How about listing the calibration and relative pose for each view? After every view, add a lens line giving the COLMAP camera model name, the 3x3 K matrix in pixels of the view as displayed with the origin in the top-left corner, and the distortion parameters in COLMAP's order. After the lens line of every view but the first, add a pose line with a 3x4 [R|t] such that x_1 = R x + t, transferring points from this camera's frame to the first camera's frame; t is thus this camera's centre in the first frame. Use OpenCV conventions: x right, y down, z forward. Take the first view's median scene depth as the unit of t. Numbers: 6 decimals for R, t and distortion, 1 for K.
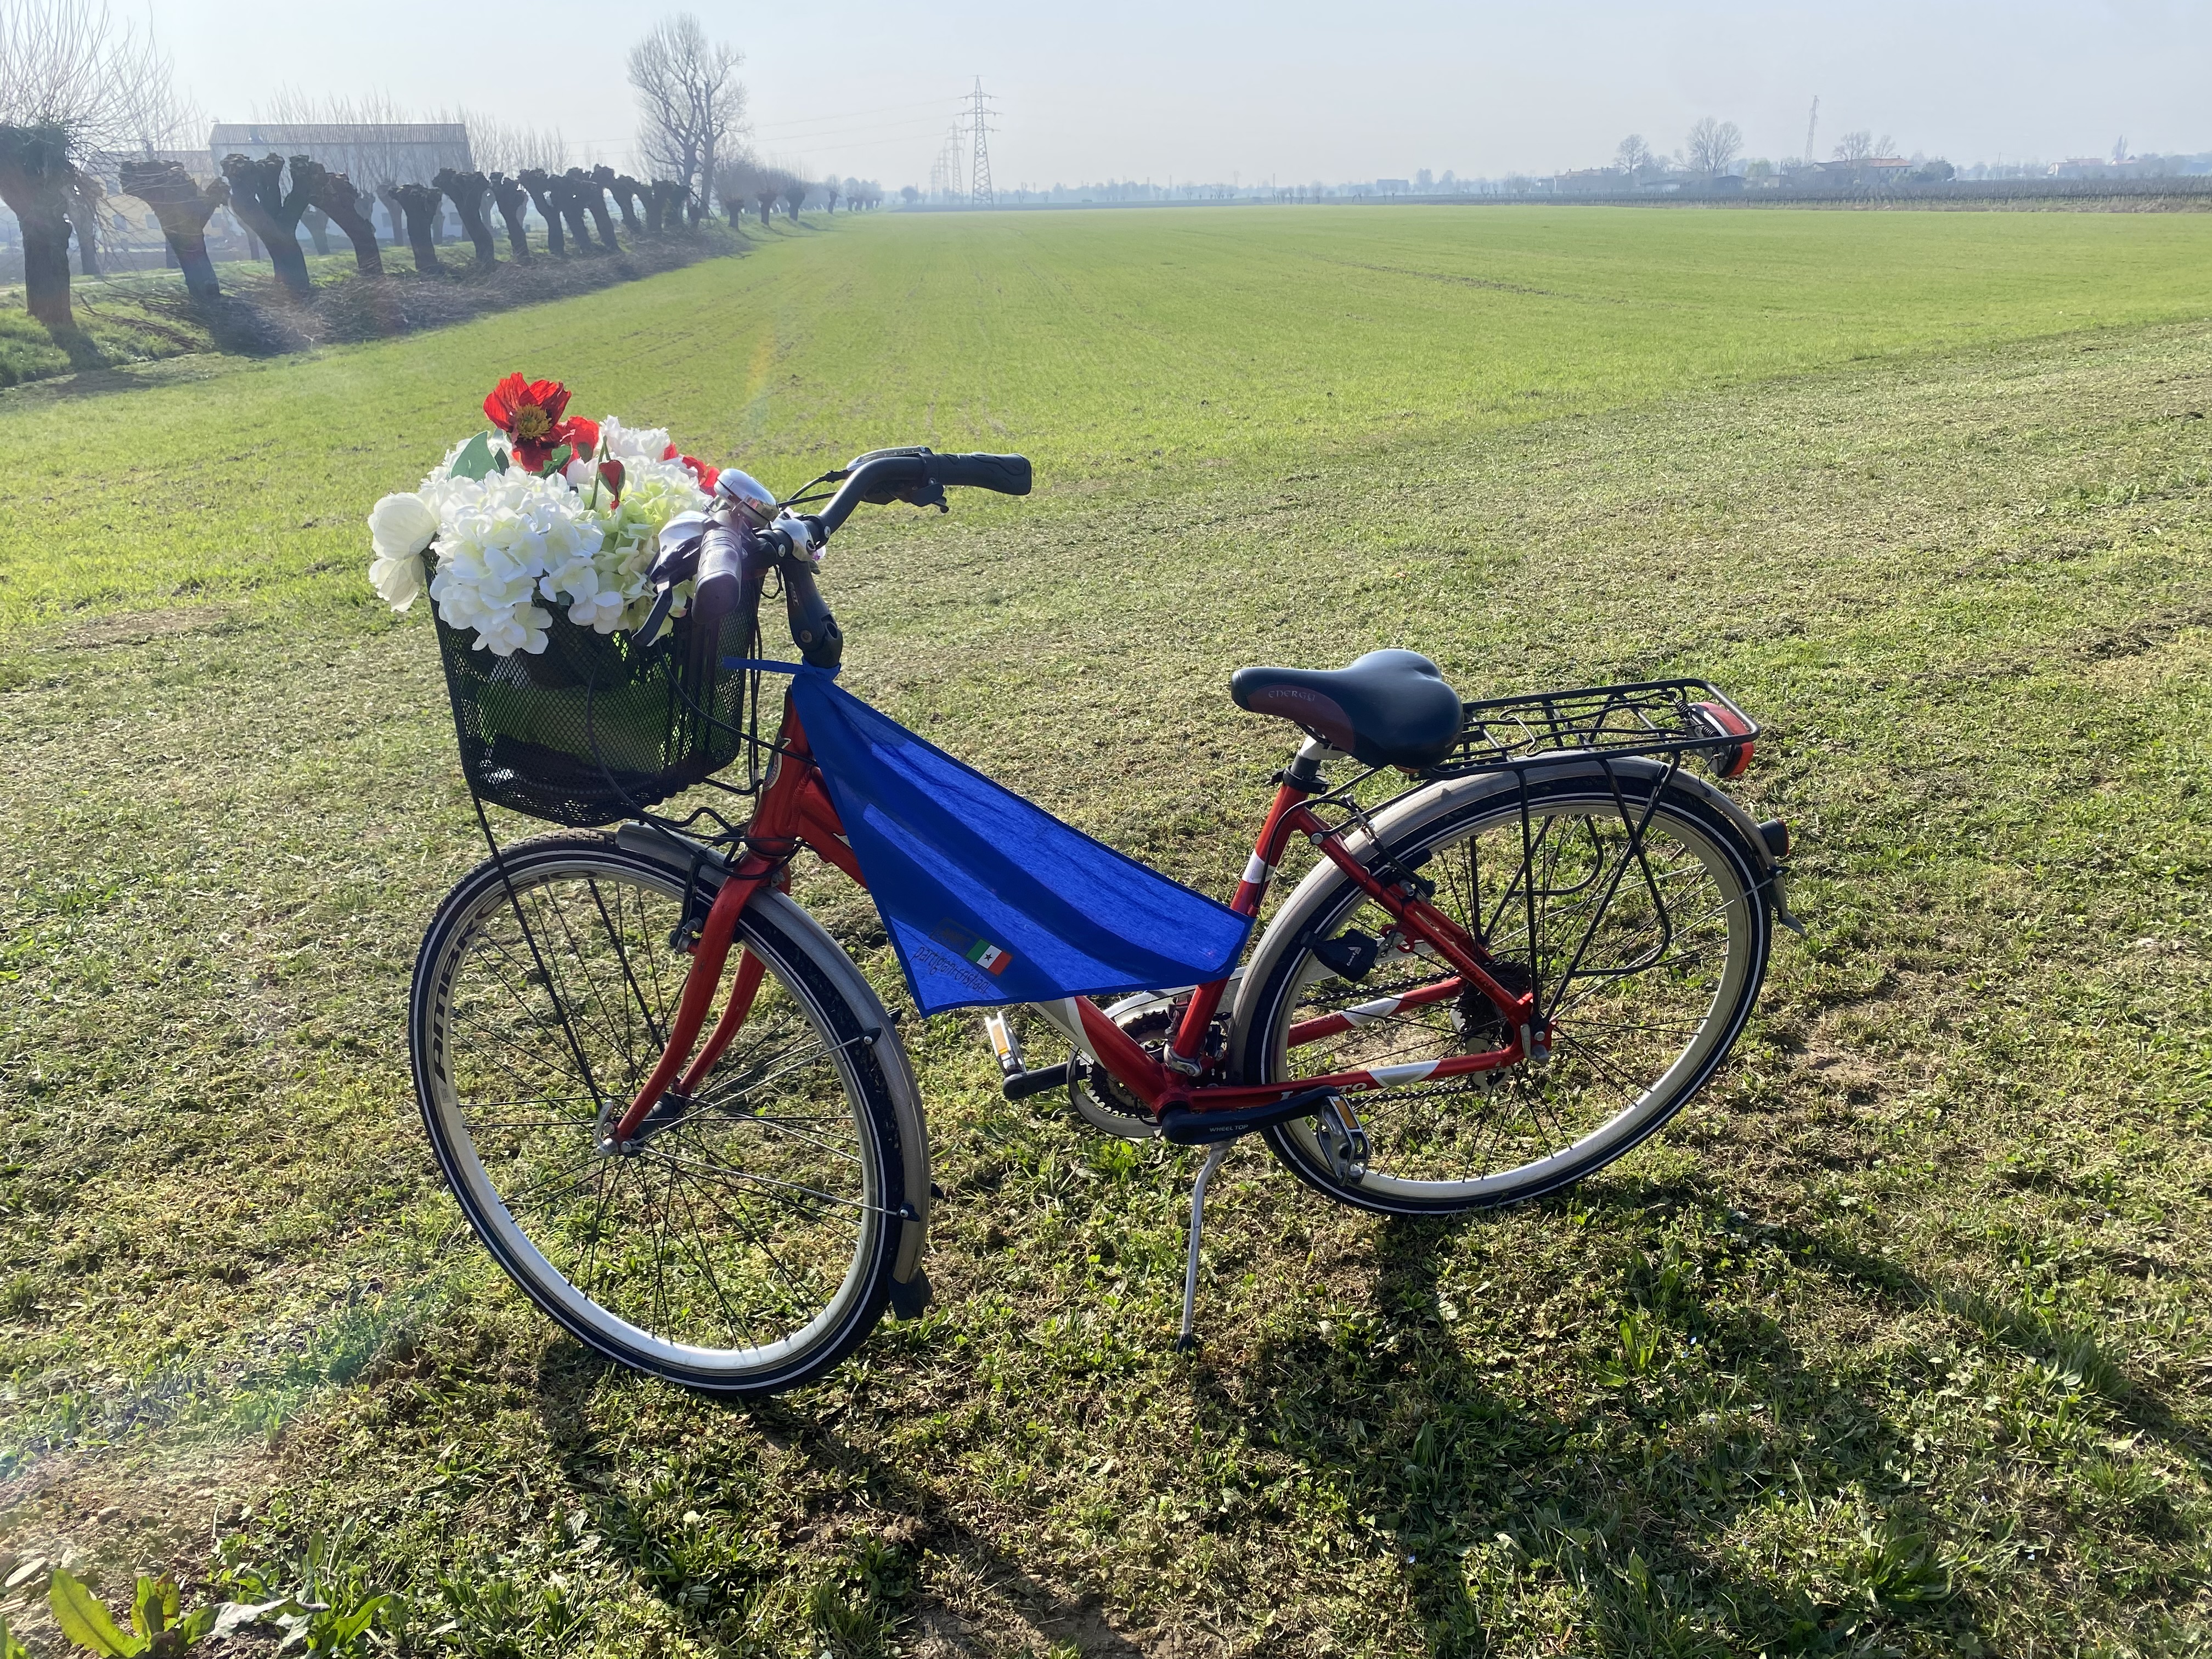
lens RADIAL K [[1733.3, 0, 1107.2], [0, 1733.3, 812.1], [0, 0, 1]] dist [-0.007145, 0.011982]
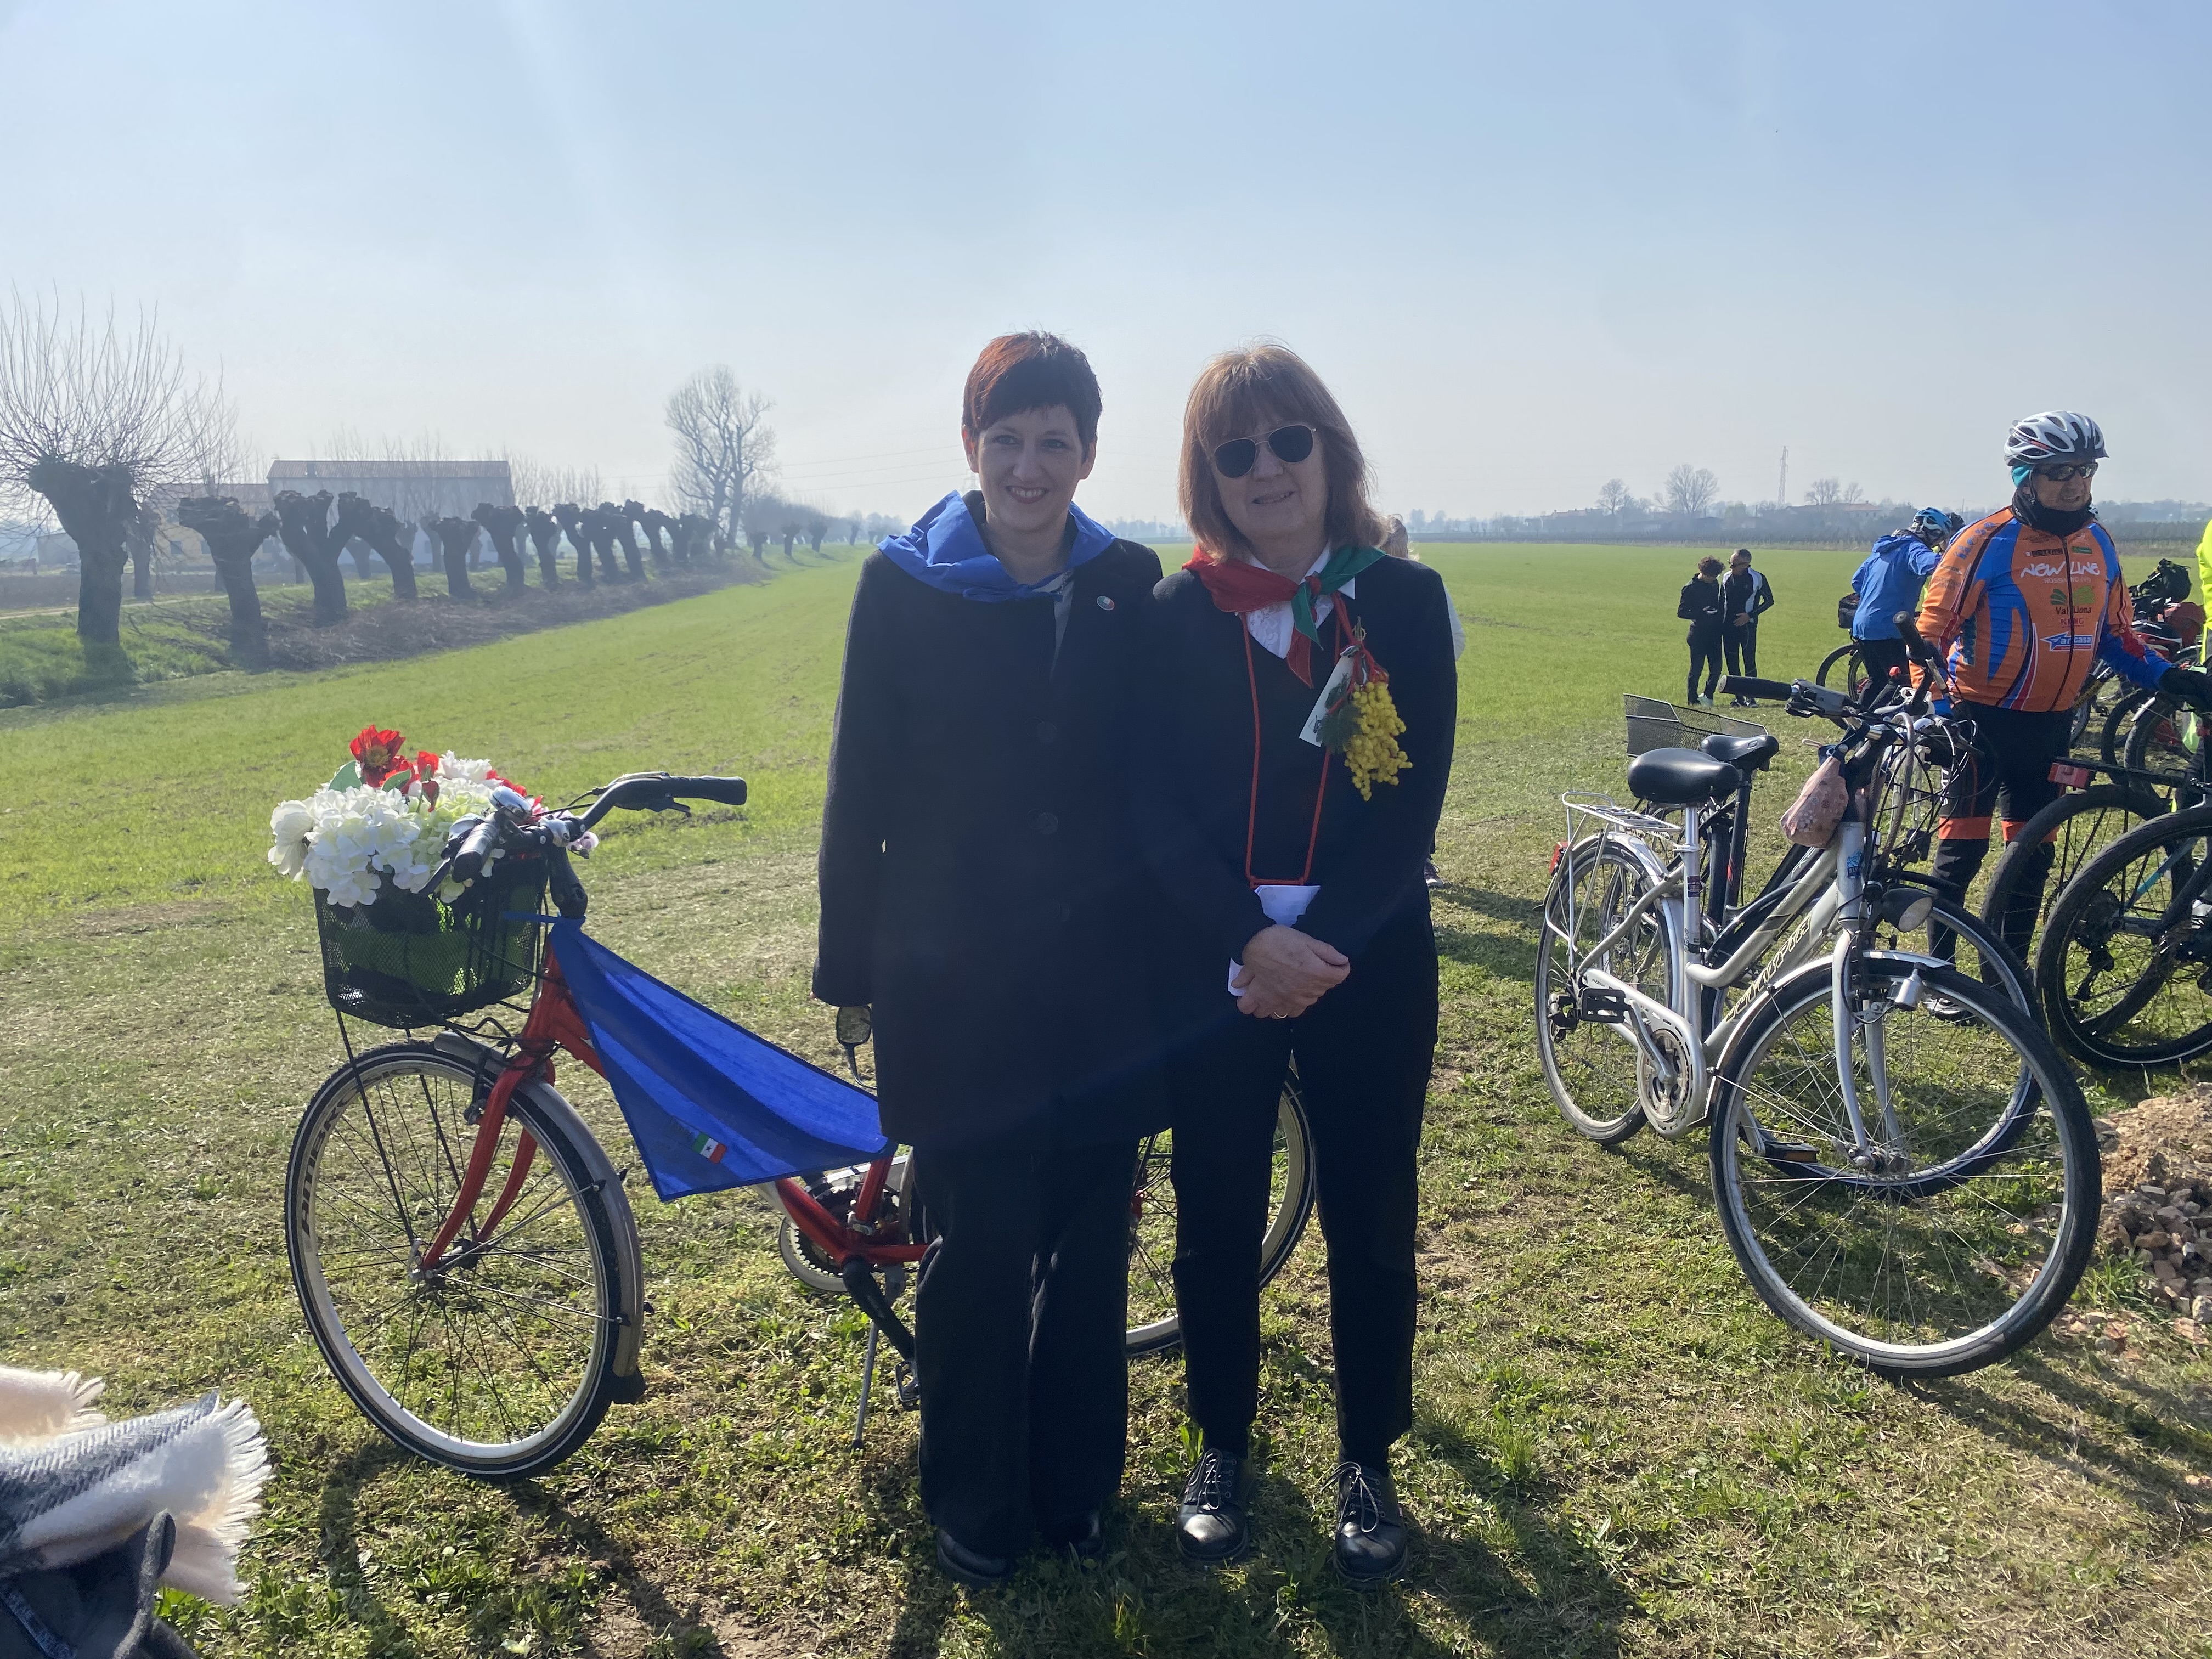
lens RADIAL K [[1733.3, 0, 1107.2], [0, 1733.3, 812.1], [0, 0, 1]] dist [-0.007145, 0.011982]
pose [[0.999942, 0.009406, -0.005158, 0.219437], [-0.010178, 0.983754, -0.179231, 0.063072], [0.003388, 0.179273, 0.983793, -0.341282]]
